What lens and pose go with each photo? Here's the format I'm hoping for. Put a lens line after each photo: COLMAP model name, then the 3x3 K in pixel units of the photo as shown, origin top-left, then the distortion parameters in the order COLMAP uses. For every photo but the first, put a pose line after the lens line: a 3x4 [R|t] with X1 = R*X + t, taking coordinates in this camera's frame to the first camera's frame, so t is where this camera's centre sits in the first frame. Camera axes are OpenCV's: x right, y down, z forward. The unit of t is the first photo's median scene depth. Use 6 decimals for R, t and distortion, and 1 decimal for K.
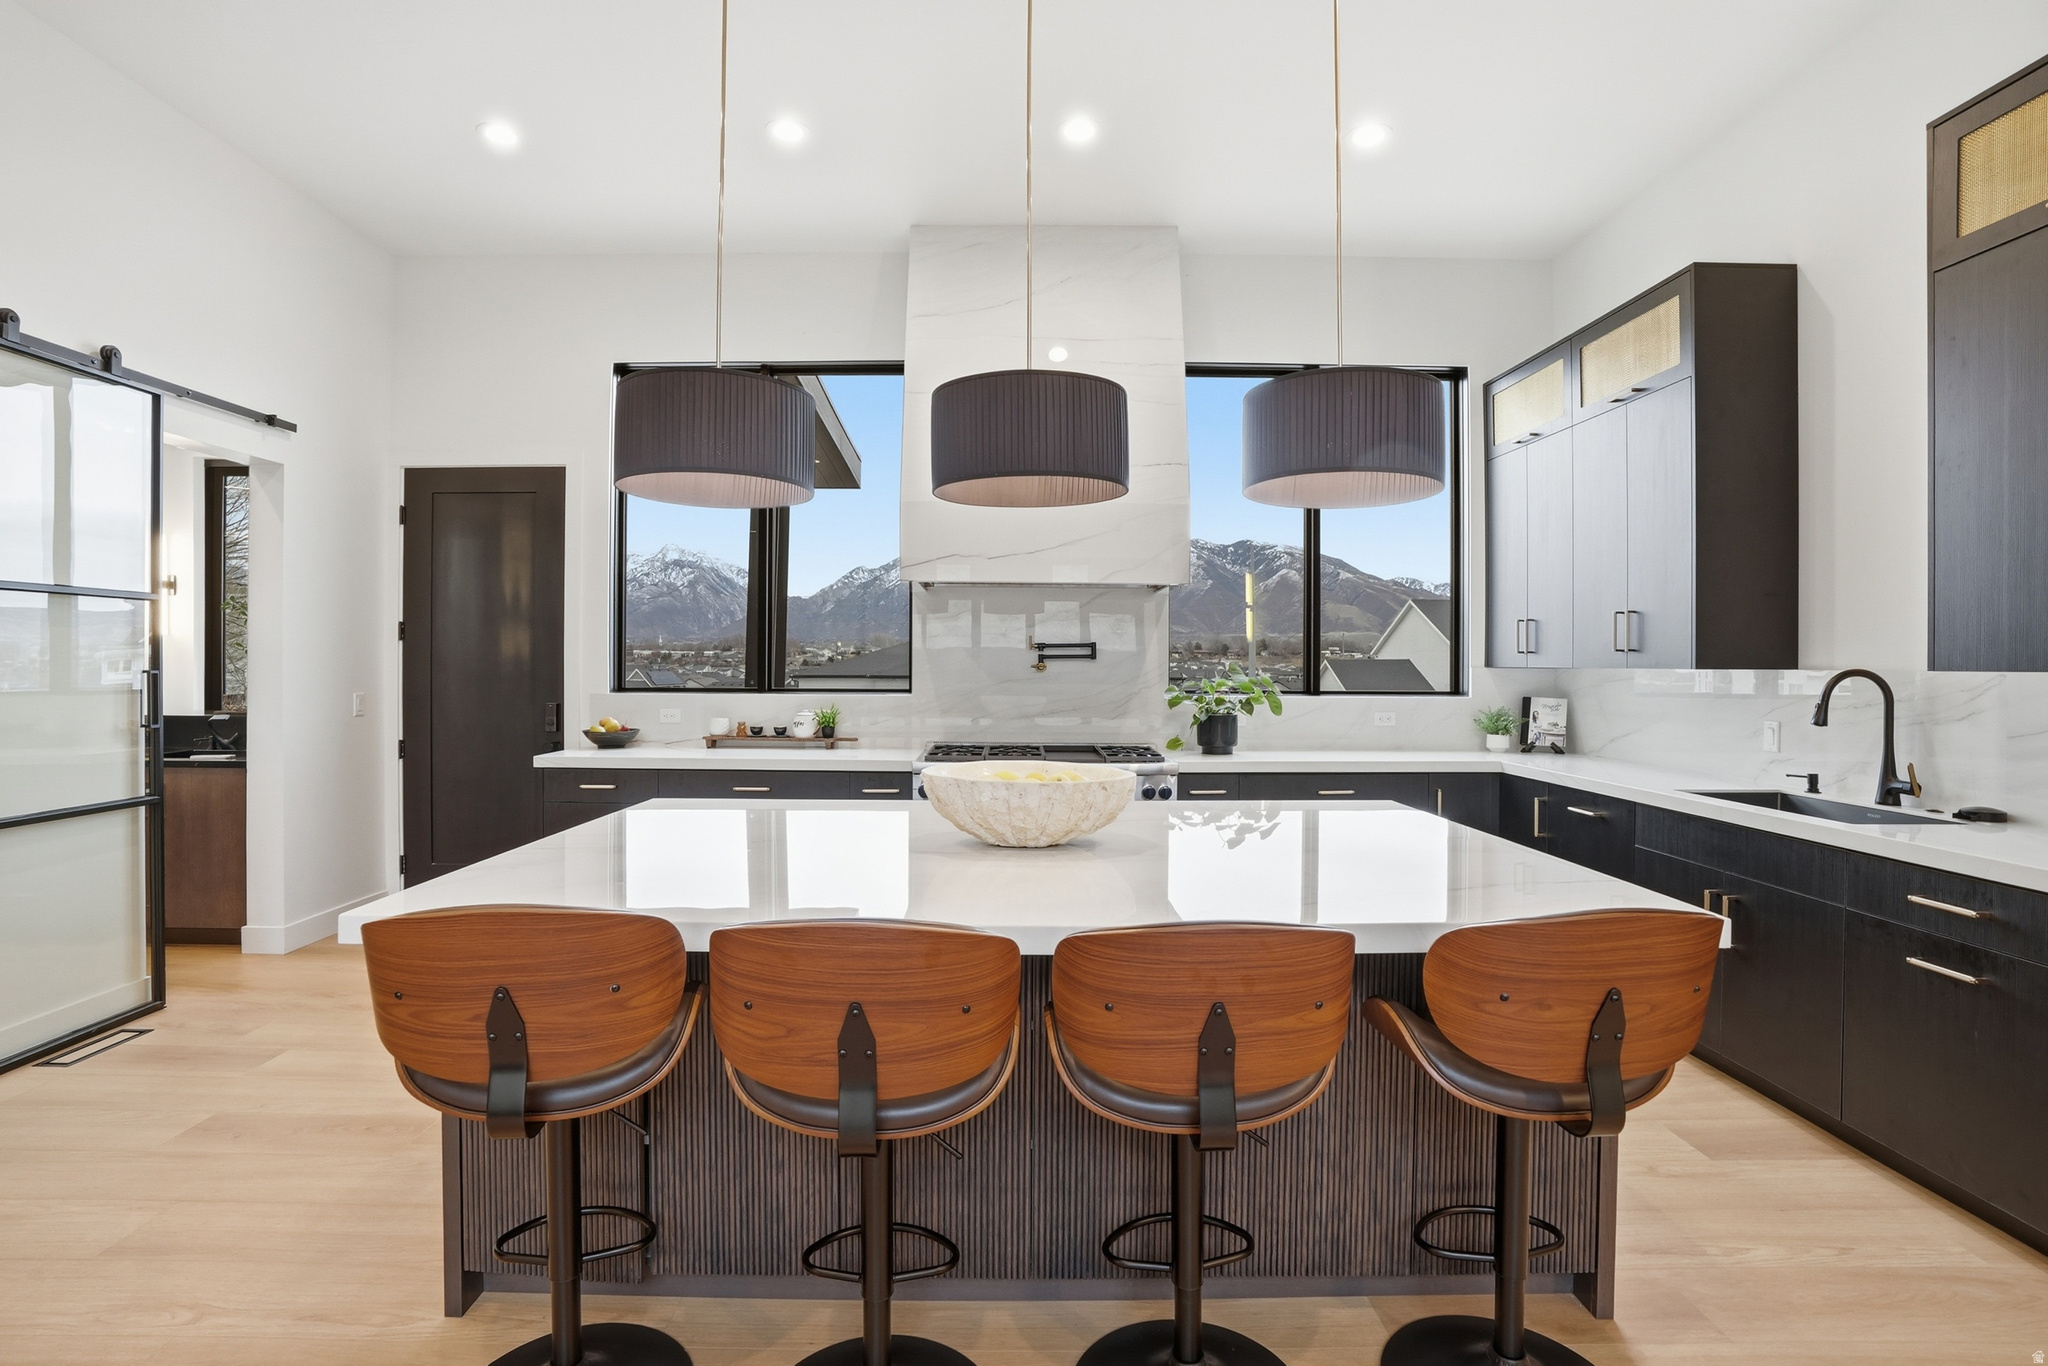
lens RADIAL K [[956.9, 0, 1010.6], [0, 956.9, 667.3], [0, 0, 1]] dist [-0.063475, 0.021283]
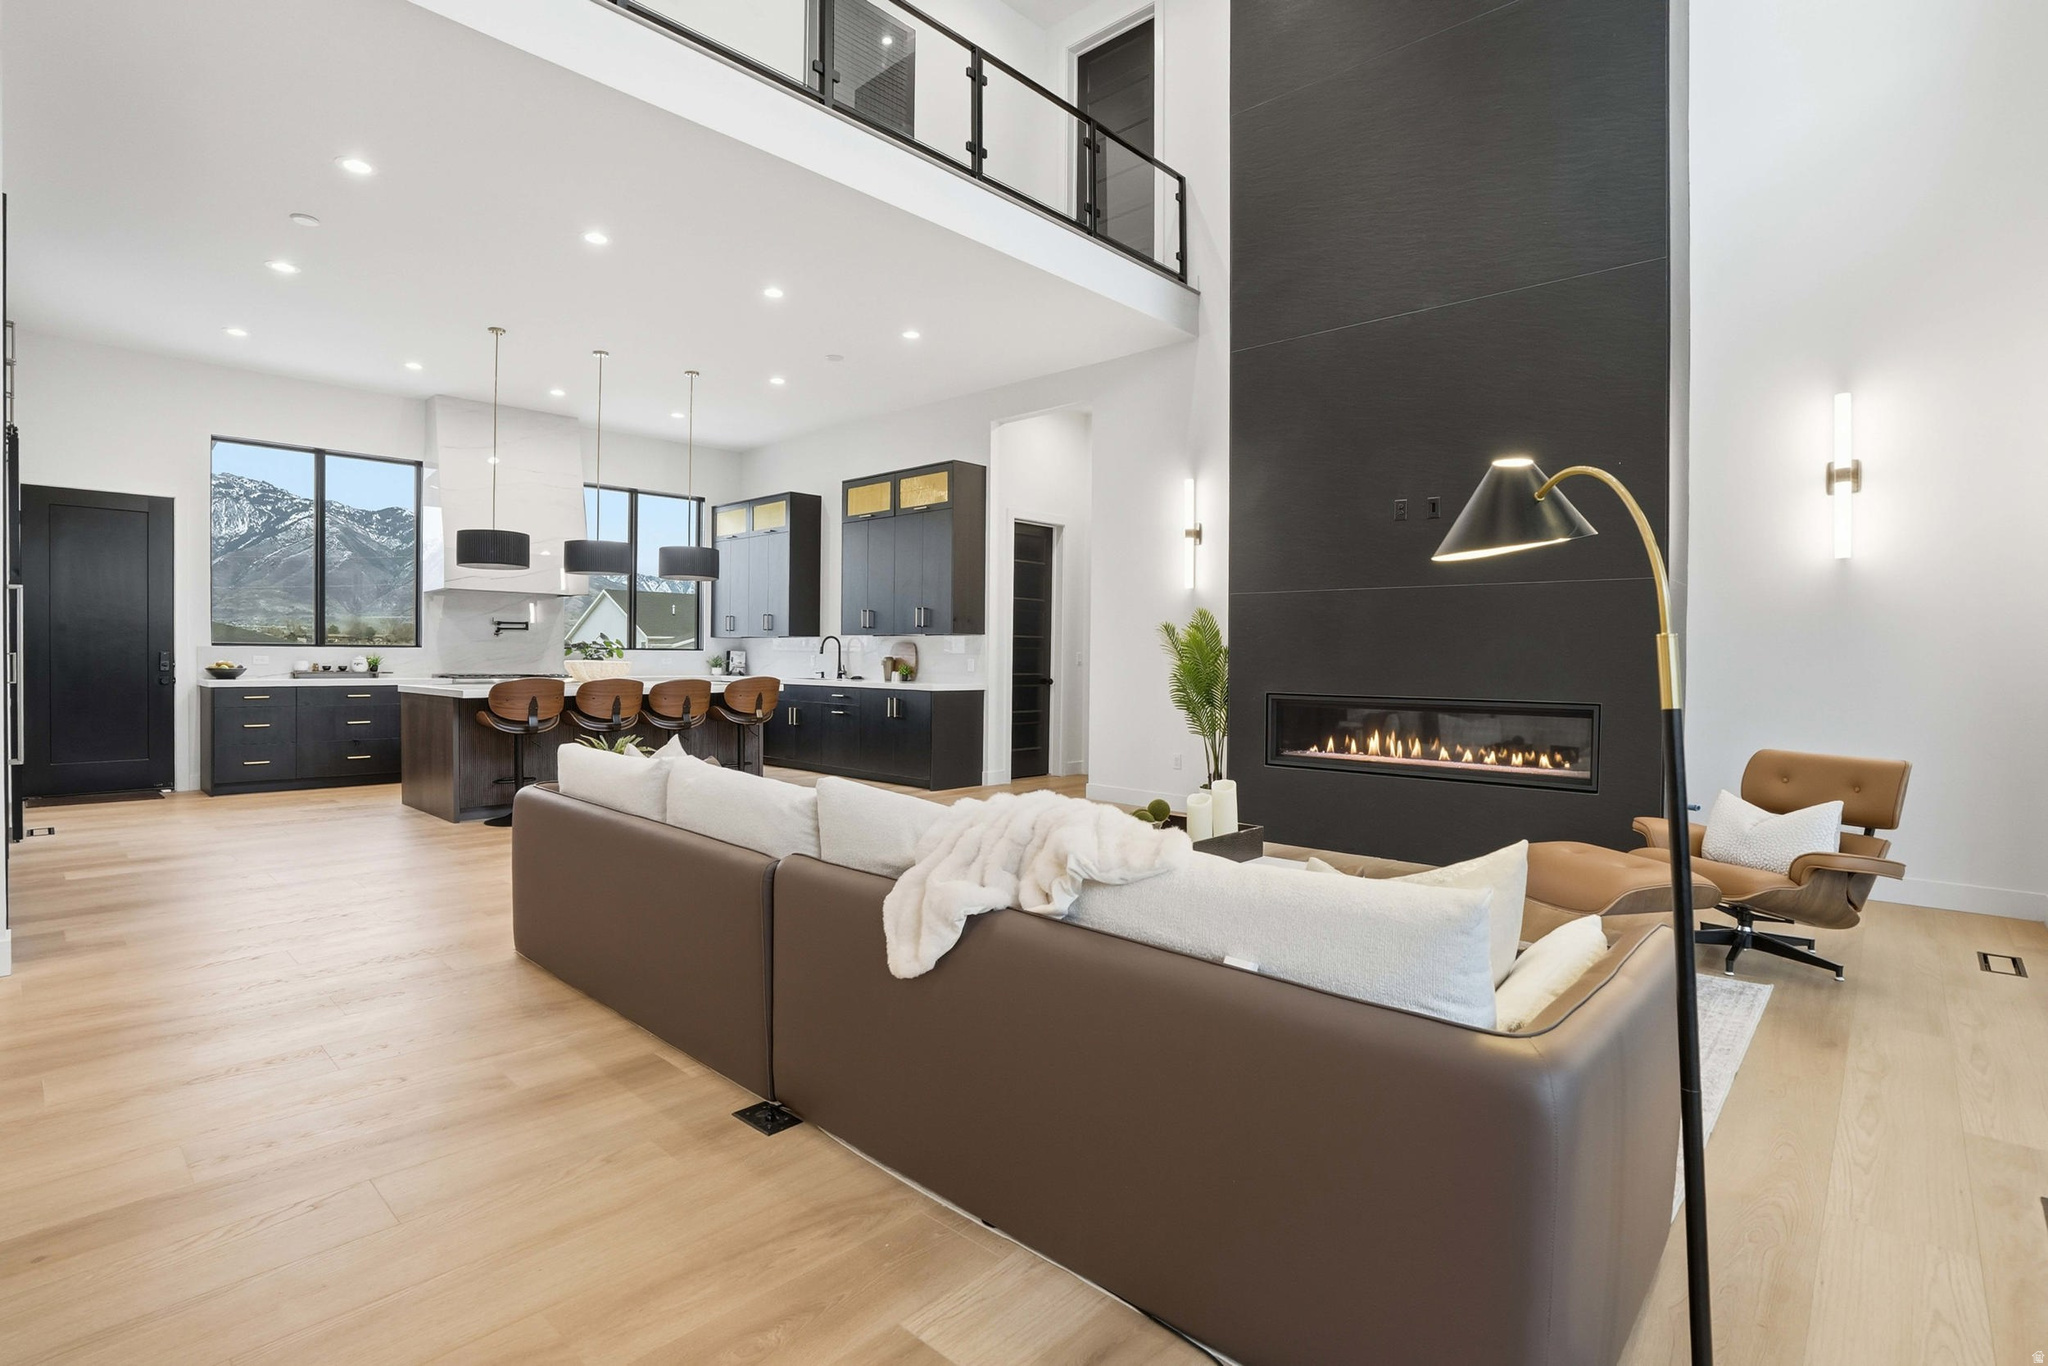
lens RADIAL K [[956.9, 0, 1017.4], [0, 956.9, 677.5], [0, 0, 1]] dist [-0.063475, 0.021283]
pose [[0.677848, -0.016106, 0.735025, -0.680966], [-0.002116, 0.999713, 0.023857, 0.042585], [-0.735199, -0.017727, 0.677620, -1.088463]]
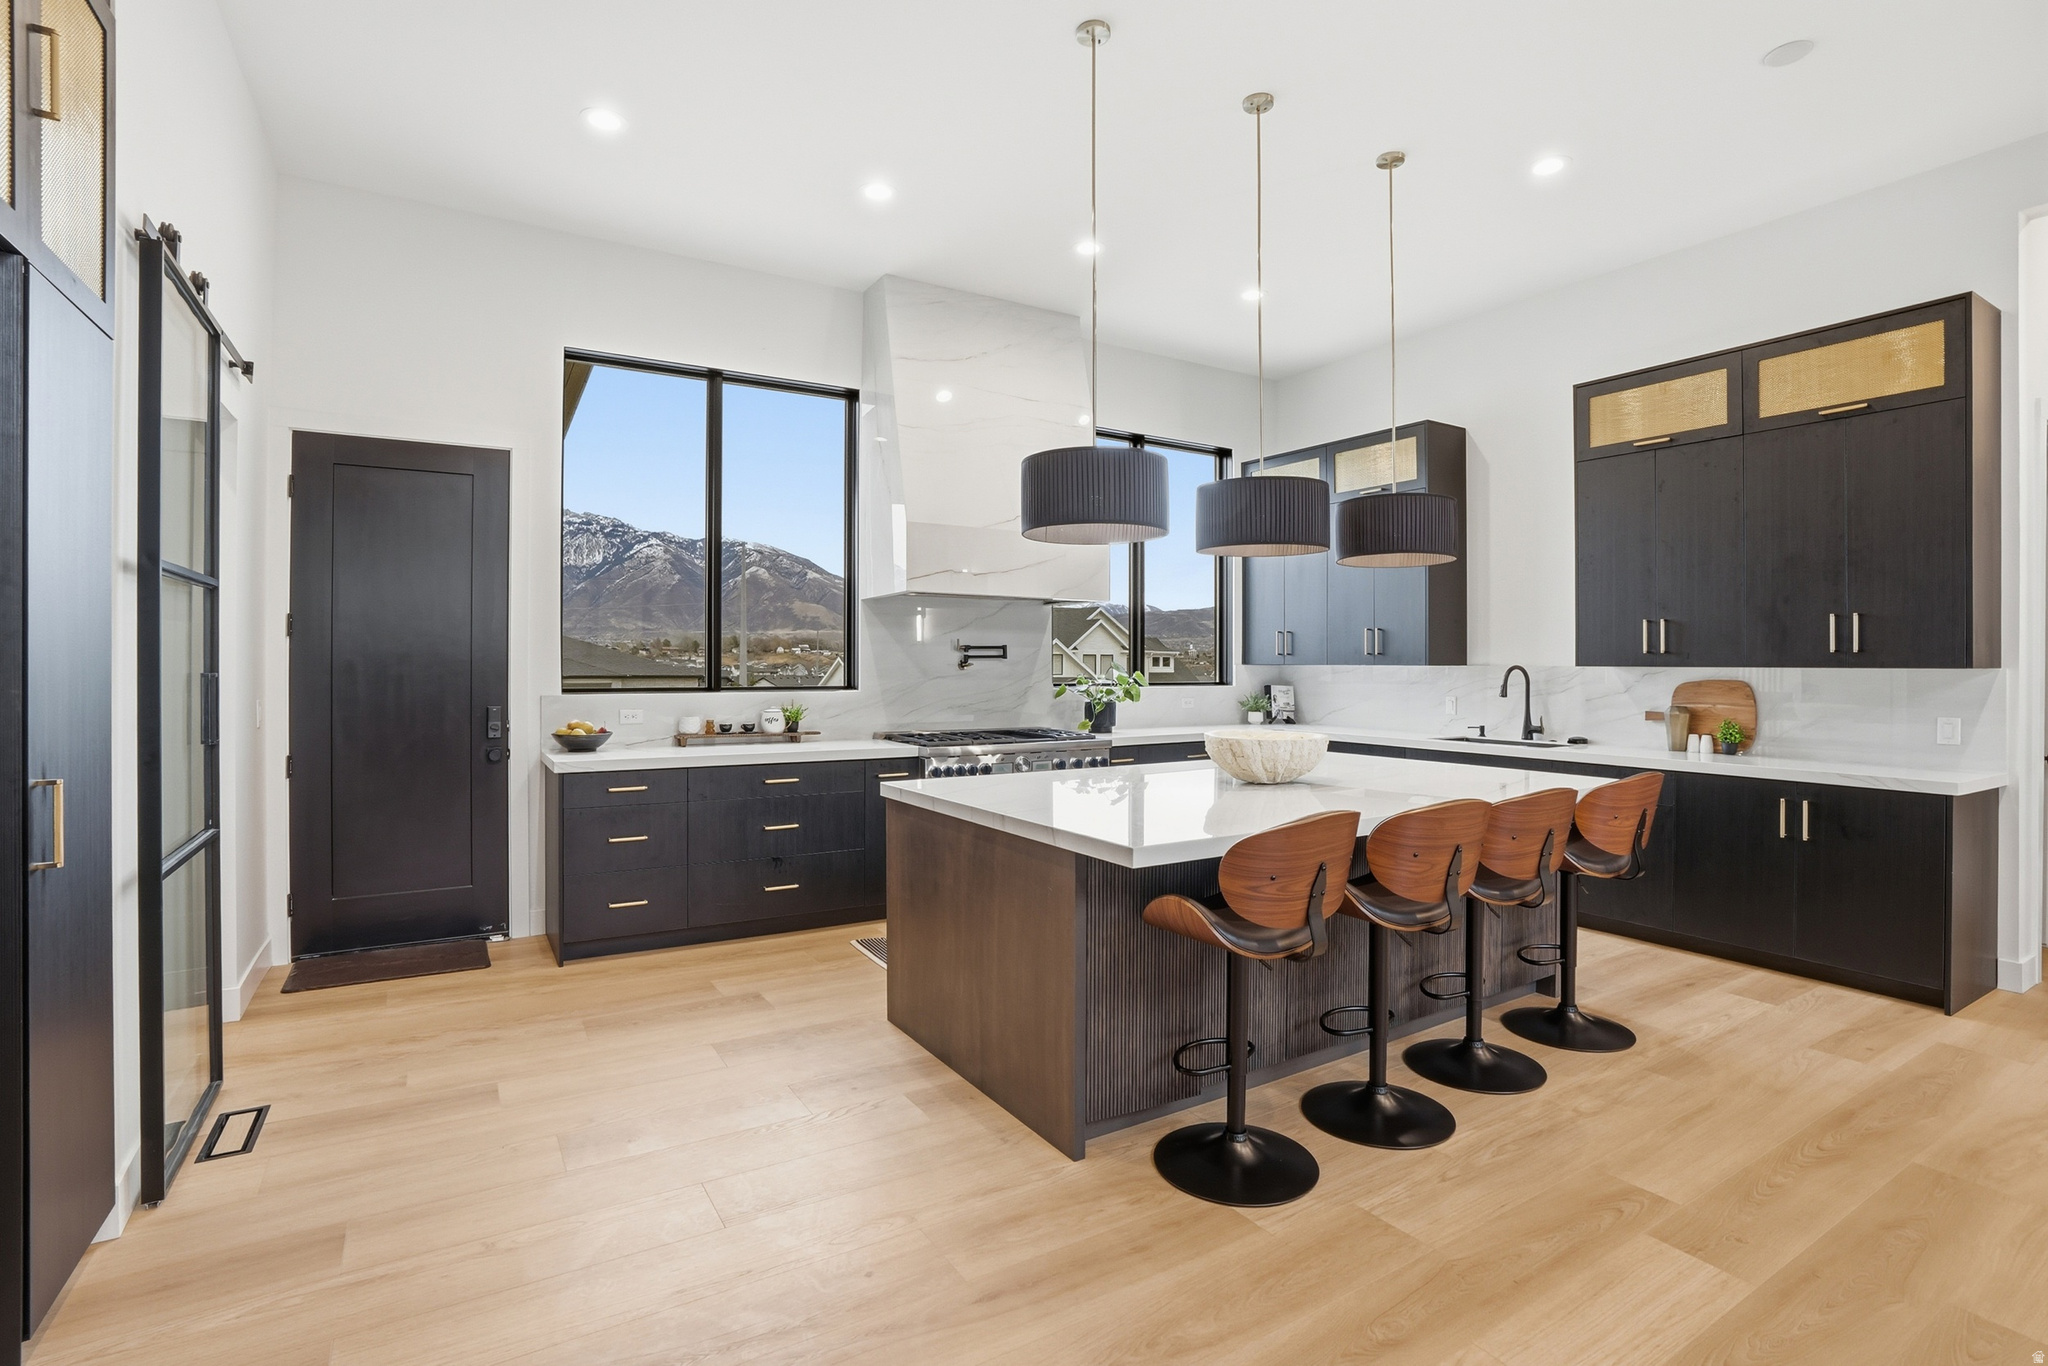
lens RADIAL K [[956.9, 0, 1010.7], [0, 956.9, 655.8], [0, 0, 1]] dist [-0.063475, 0.021283]
pose [[0.857399, 0.001774, 0.514649, -0.555440], [0.003115, 0.999958, -0.008636, -0.002114], [-0.514643, 0.009008, 0.857357, -0.044294]]
